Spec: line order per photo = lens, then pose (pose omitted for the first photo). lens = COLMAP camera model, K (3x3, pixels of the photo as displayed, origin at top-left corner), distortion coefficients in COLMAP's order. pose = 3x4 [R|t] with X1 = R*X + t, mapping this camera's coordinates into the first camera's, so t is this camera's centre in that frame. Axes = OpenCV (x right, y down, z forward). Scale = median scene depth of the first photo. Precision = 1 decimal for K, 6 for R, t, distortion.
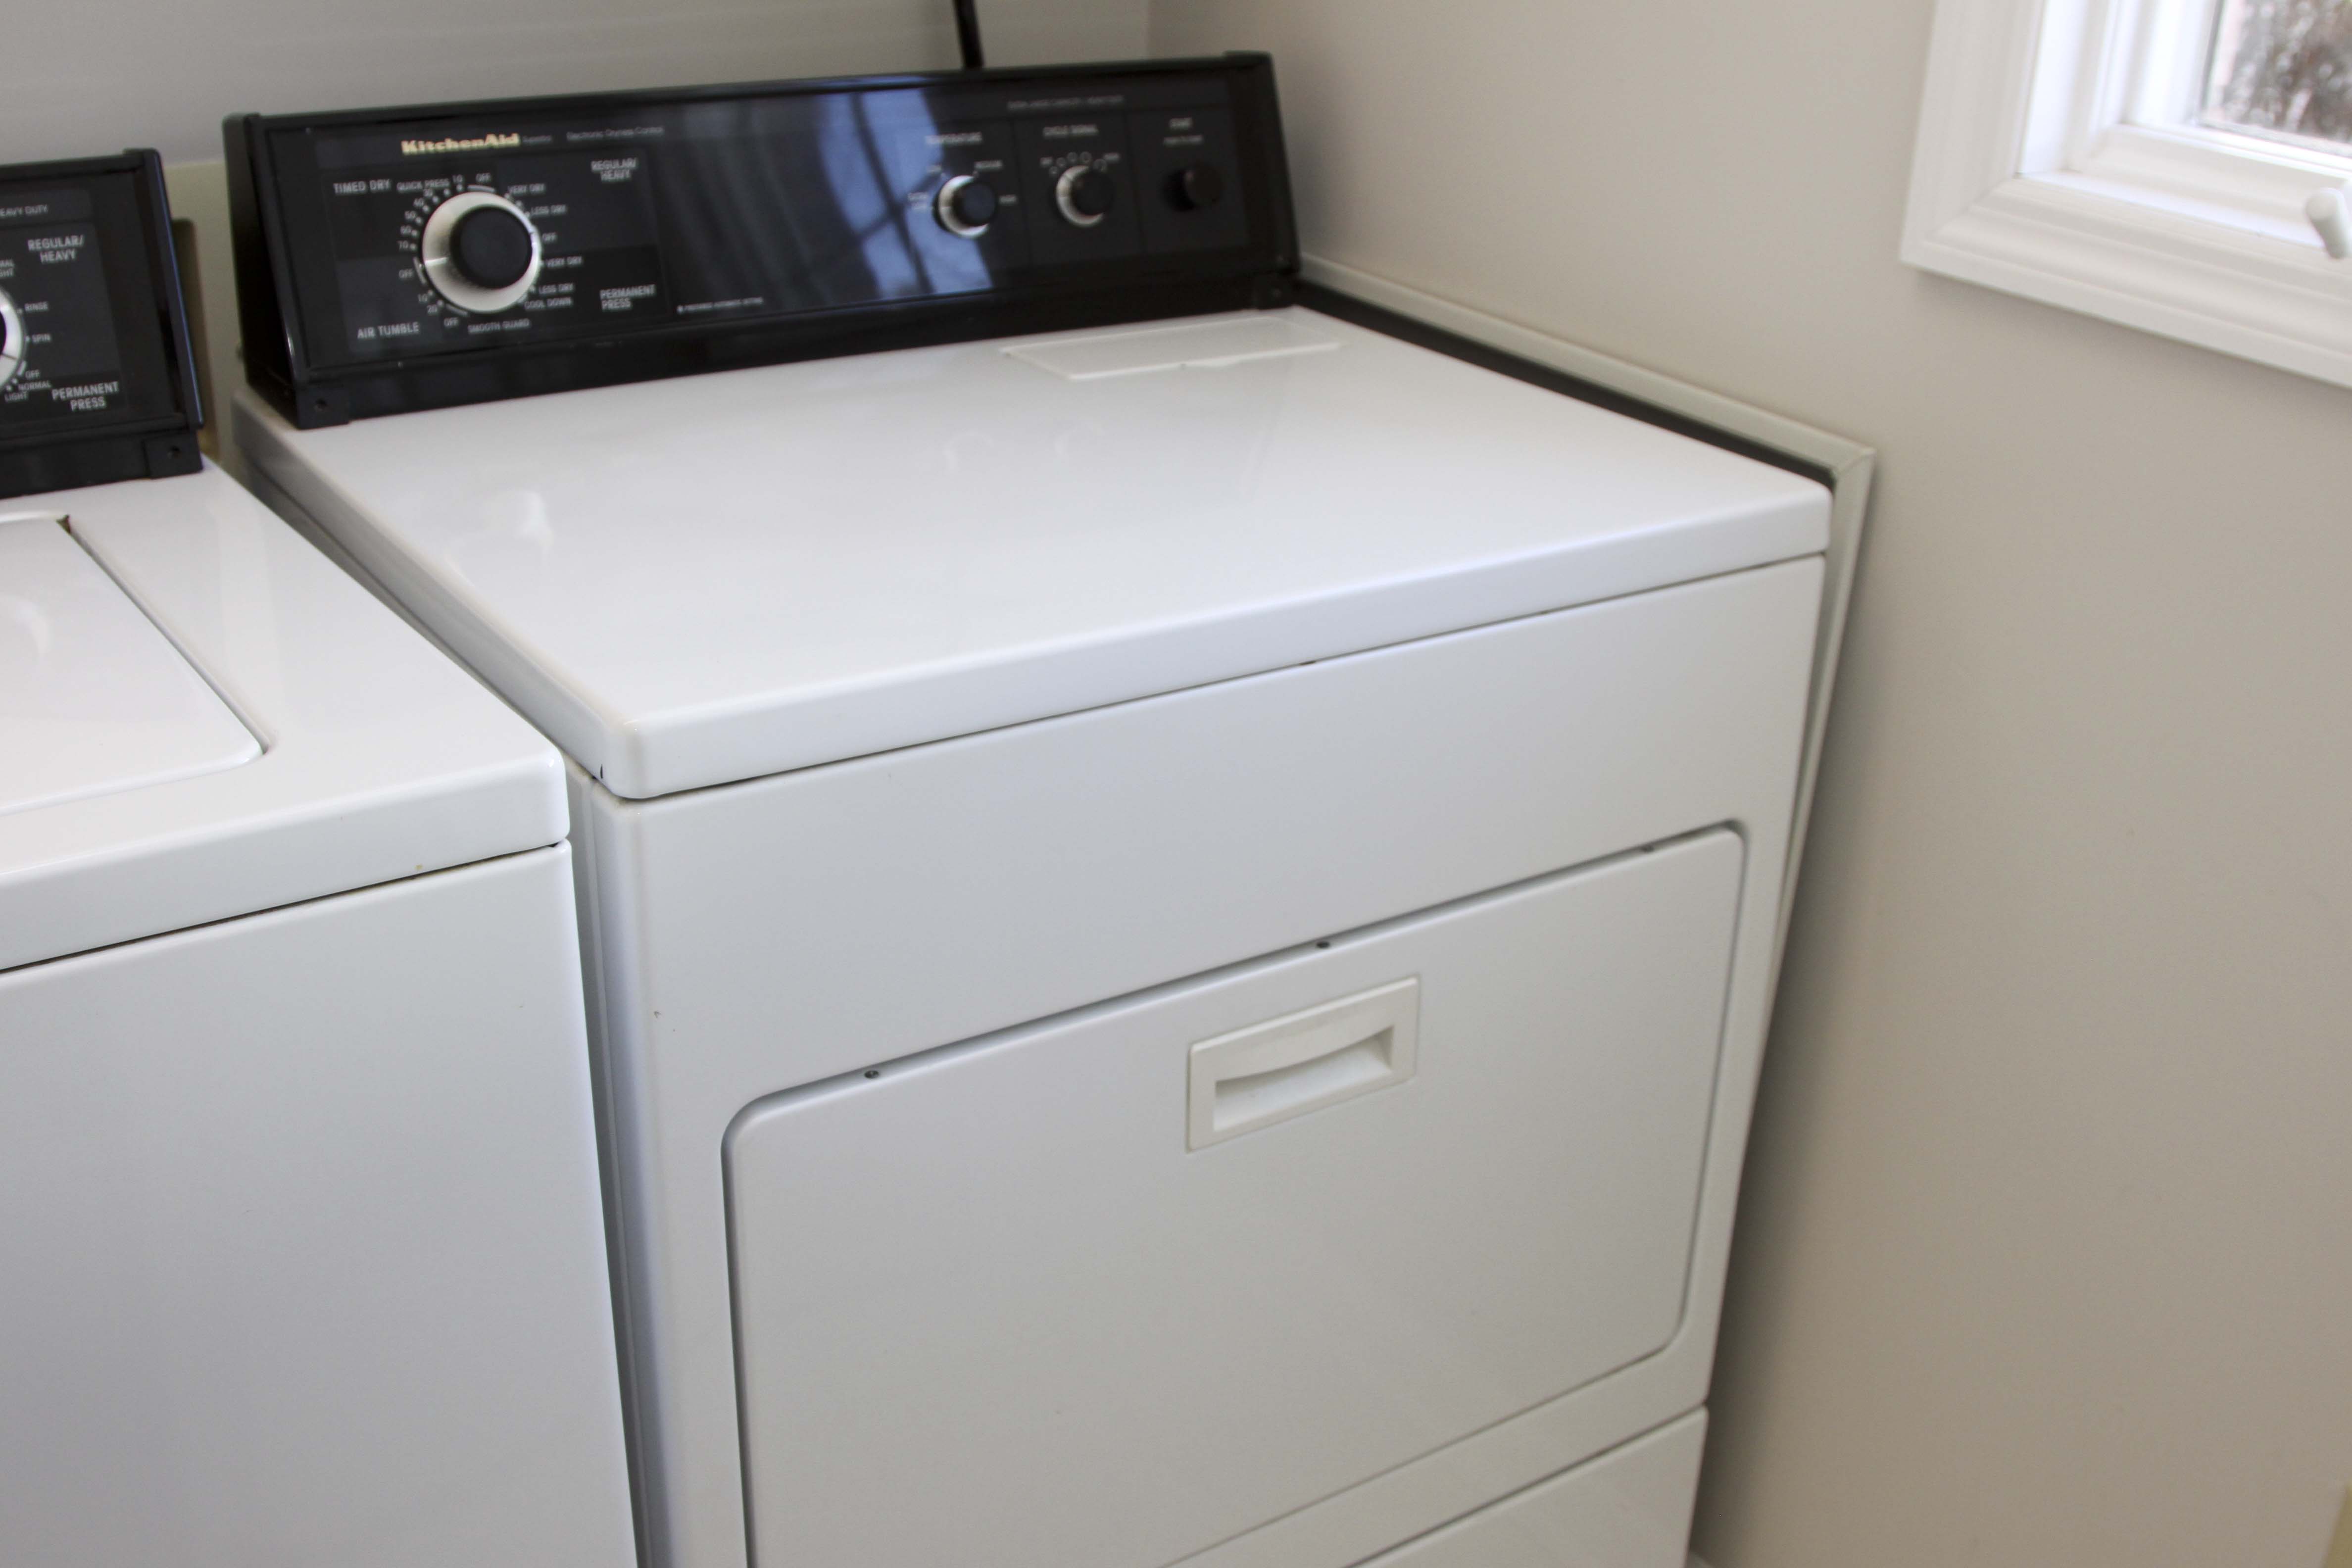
lens RADIAL K [[2509.0, 0, 1233.0], [0, 2509.0, 762.1], [0, 0, 1]] dist [-0.118777, 0.000000]
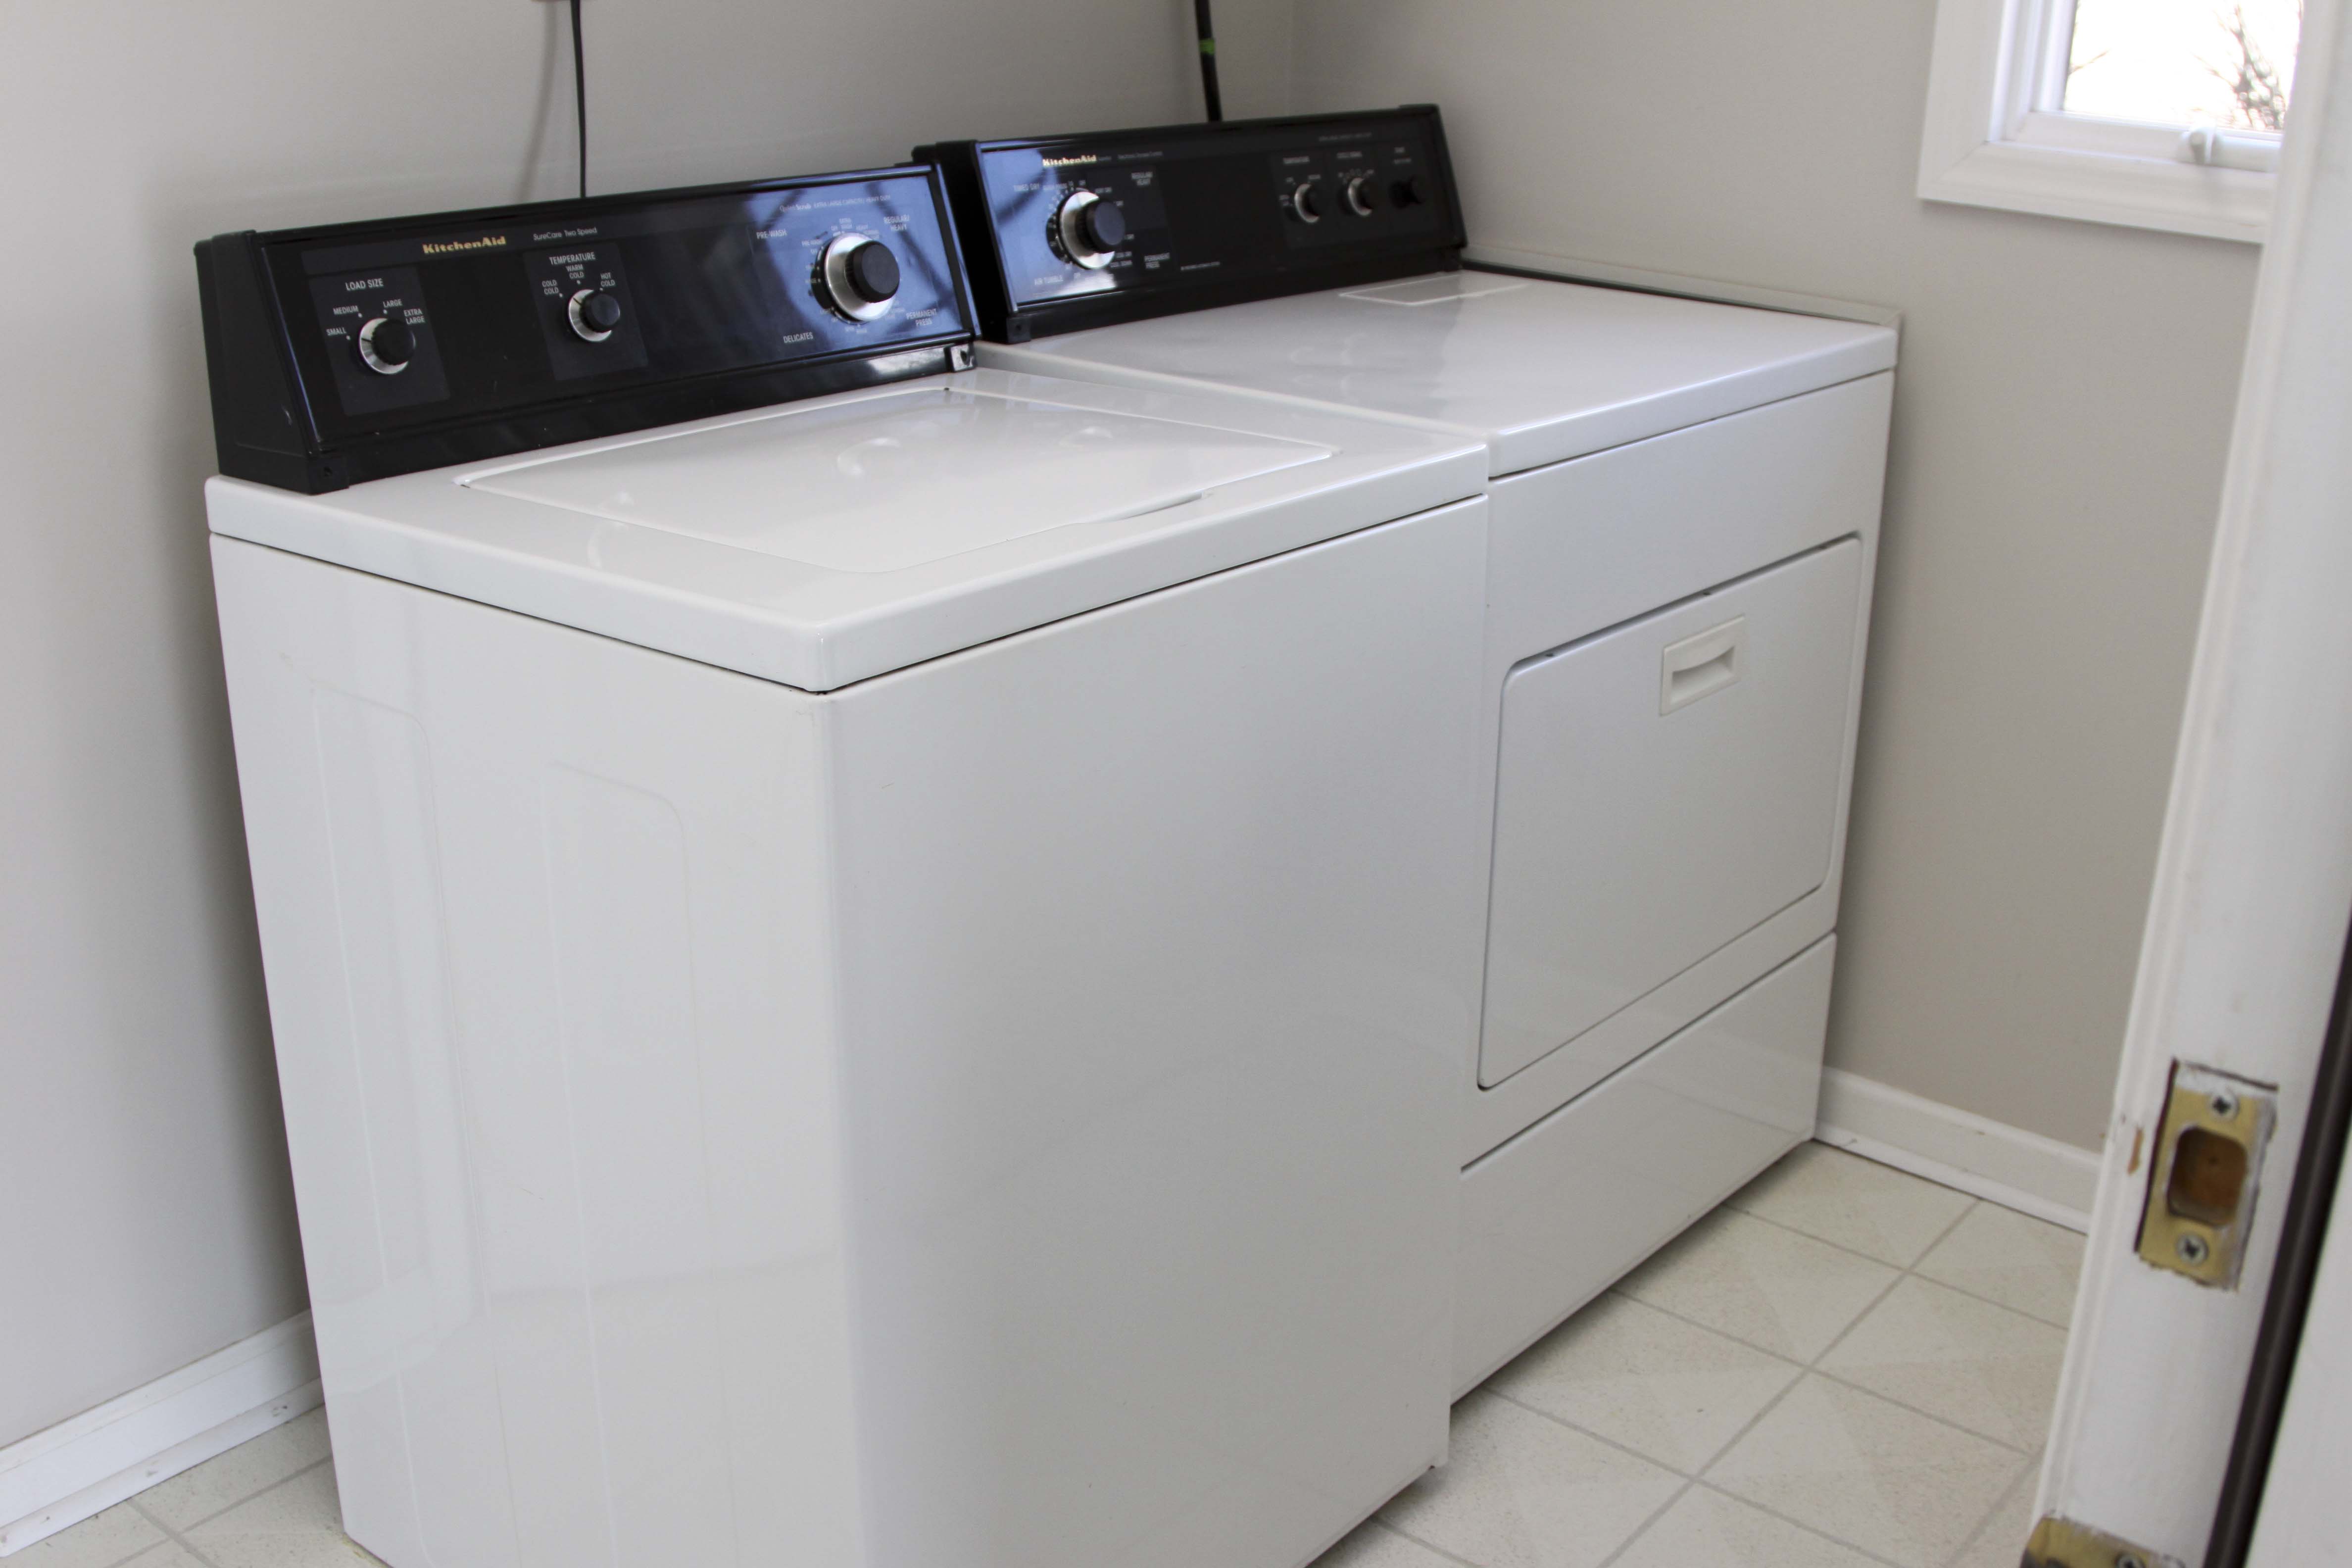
lens RADIAL K [[2509.0, 0, 1201.3], [0, 2509.0, 760.2], [0, 0, 1]] dist [-0.118777, 0.000000]
pose [[0.963788, -0.101834, 0.246460, -0.644735], [0.115564, 0.992418, -0.041859, 0.191857], [-0.240328, 0.068825, 0.968249, -0.493353]]
